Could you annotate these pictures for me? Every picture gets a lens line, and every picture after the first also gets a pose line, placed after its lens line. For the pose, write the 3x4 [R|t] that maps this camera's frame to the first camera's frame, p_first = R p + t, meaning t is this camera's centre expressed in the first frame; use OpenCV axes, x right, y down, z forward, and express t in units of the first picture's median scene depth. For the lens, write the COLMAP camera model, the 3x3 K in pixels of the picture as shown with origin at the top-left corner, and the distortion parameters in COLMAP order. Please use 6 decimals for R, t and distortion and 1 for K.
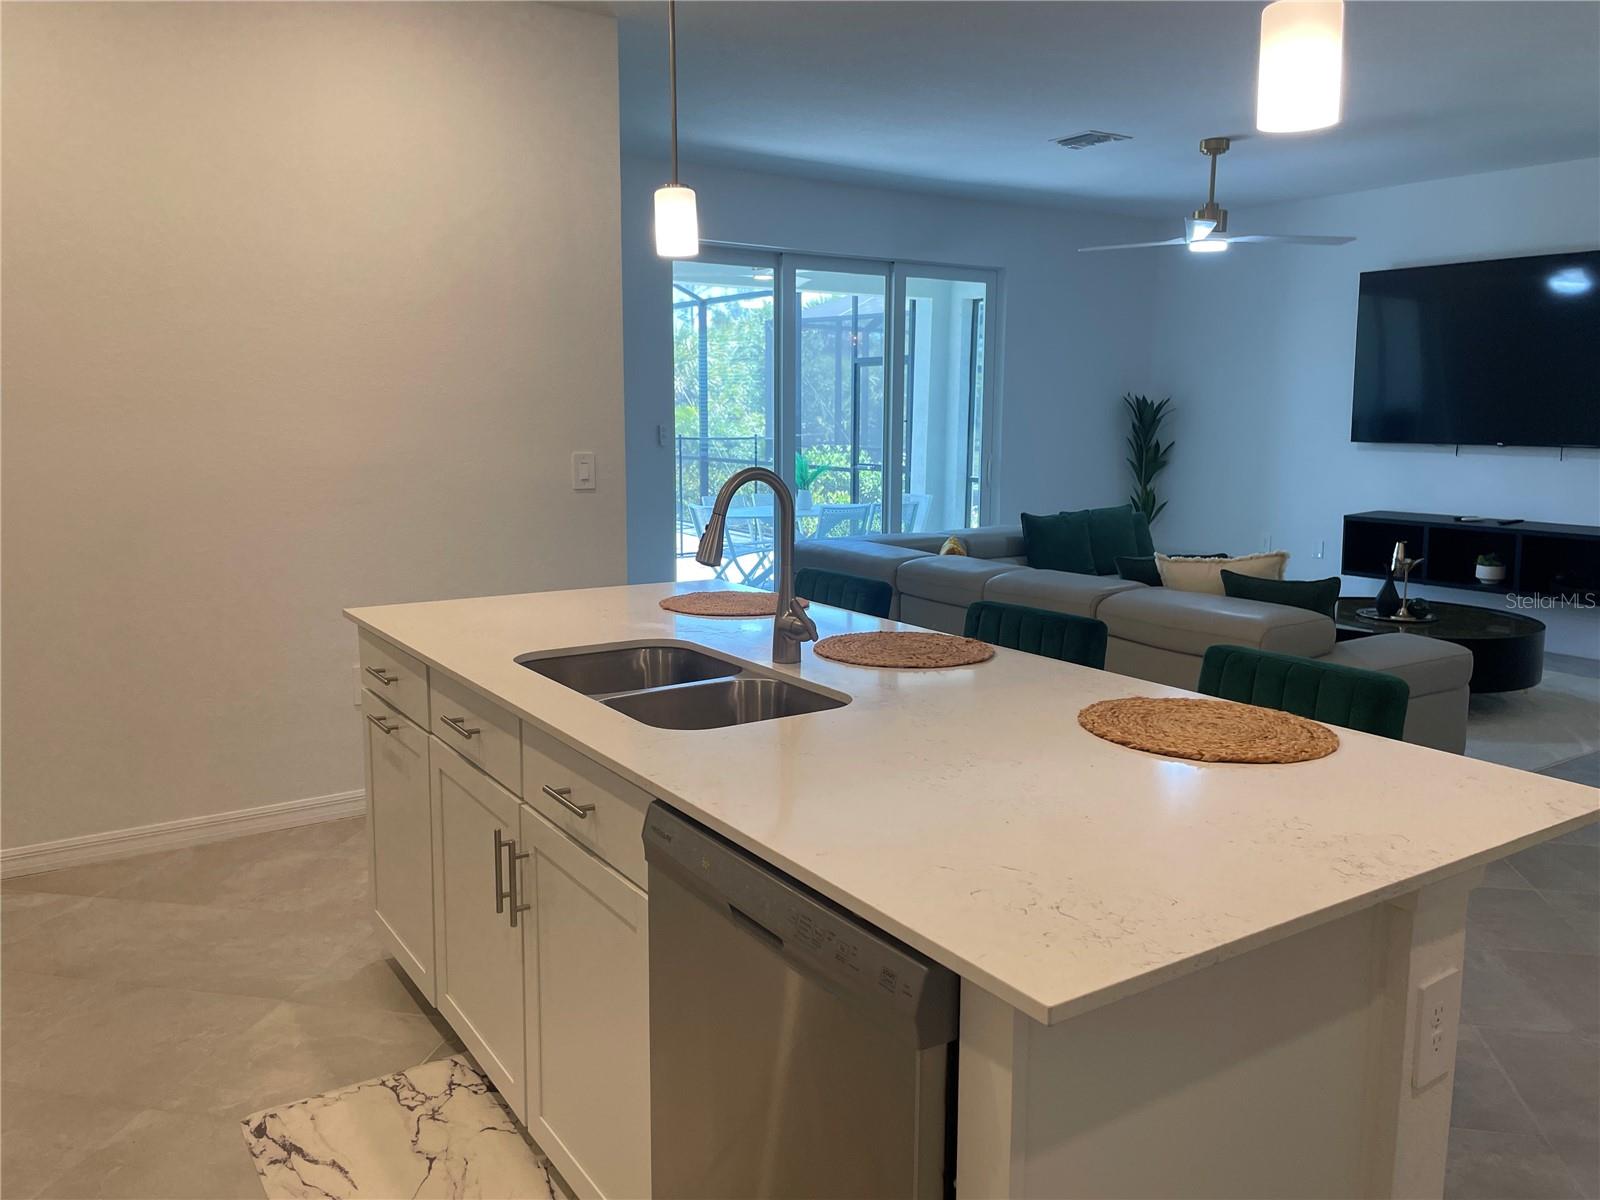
lens RADIAL K [[1219.4, 0, 805.6], [0, 1219.4, 576.0], [0, 0, 1]] dist [0.119648, -0.108155]
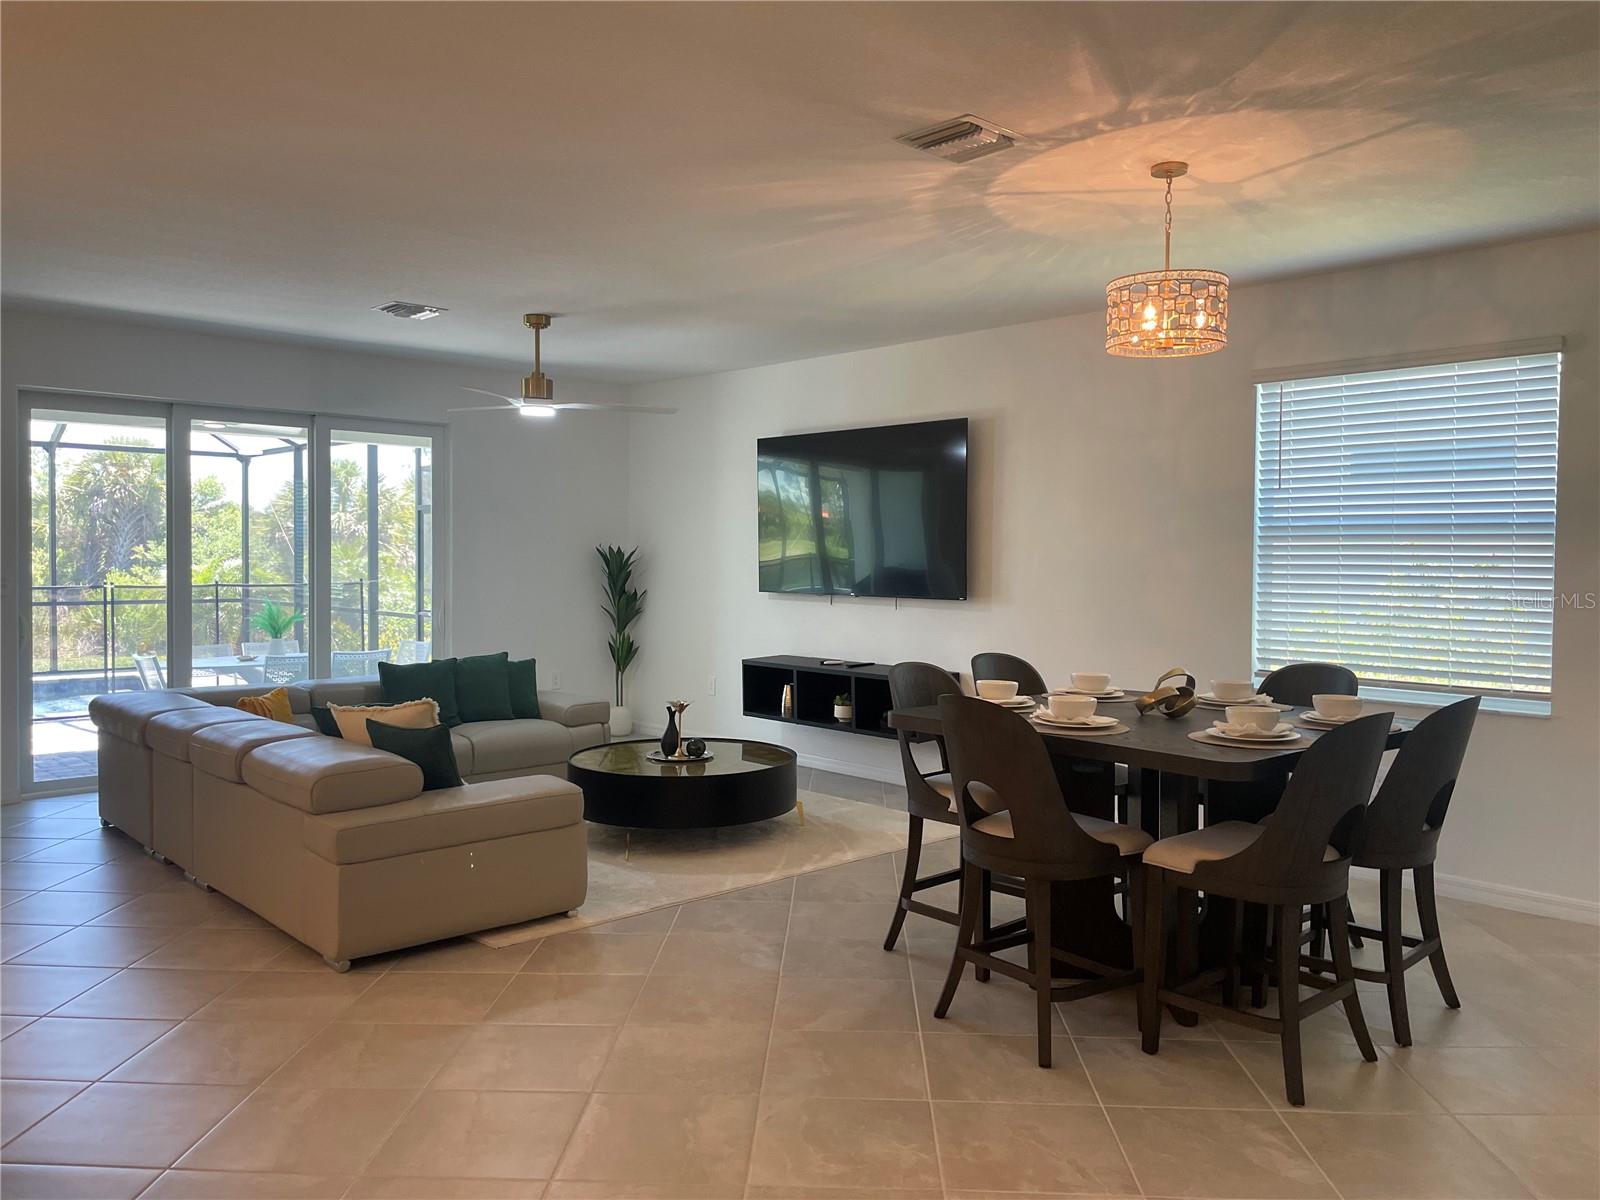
lens RADIAL K [[1219.4, 0, 805.6], [0, 1219.4, 576.0], [0, 0, 1]] dist [0.119648, -0.108155]
pose [[0.989903, -0.001492, 0.141739, 0.356560], [0.017885, 0.993268, -0.114451, 0.000534], [-0.140614, 0.115830, 0.983266, -0.050105]]
